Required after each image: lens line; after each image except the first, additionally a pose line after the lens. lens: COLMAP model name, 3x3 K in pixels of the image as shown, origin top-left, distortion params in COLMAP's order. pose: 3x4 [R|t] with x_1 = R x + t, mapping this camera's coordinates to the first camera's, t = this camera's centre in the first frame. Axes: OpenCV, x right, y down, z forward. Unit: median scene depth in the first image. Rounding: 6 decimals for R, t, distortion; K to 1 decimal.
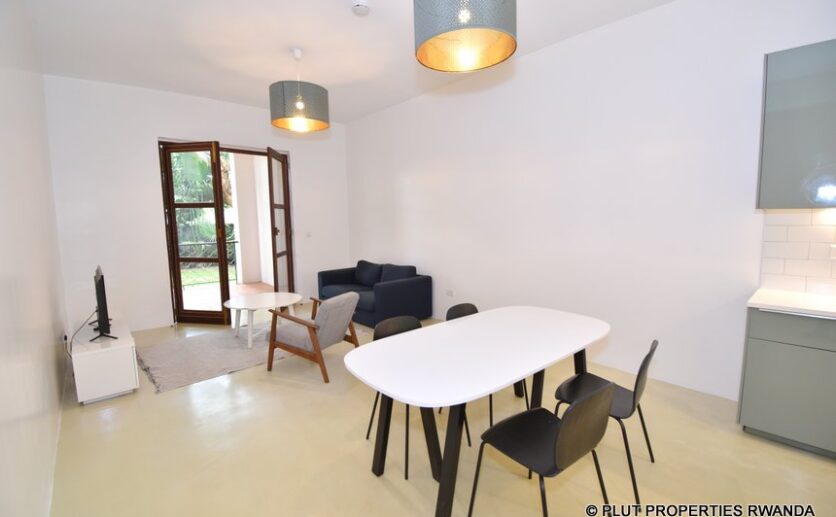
lens RADIAL K [[370.3, 0, 418.1], [0, 370.3, 256.5], [0, 0, 1]] dist [-0.000247, -0.002366]
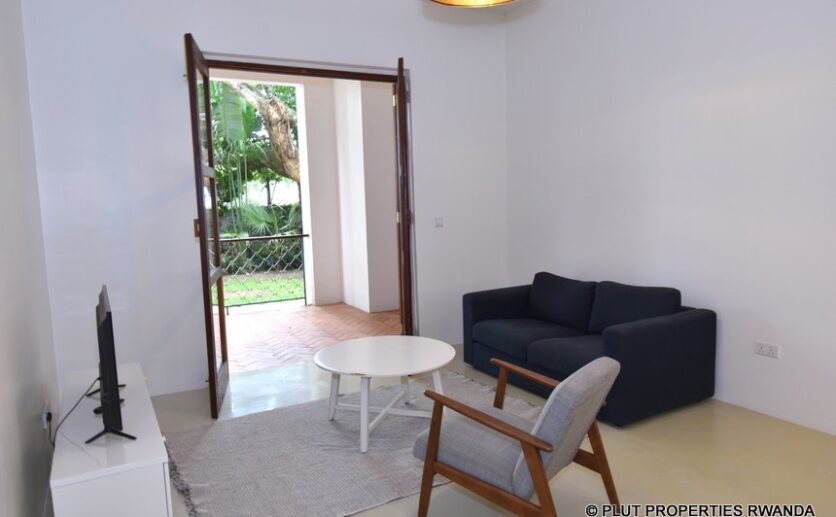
lens RADIAL K [[586.7, 0, 417.7], [0, 586.7, 260.6], [0, 0, 1]] dist [0.002306, 0.008900]
pose [[0.973487, 0.010265, -0.228510, -0.202232], [-0.008296, 0.999920, 0.009575, -0.018484], [0.228590, -0.007426, 0.973494, 0.243357]]
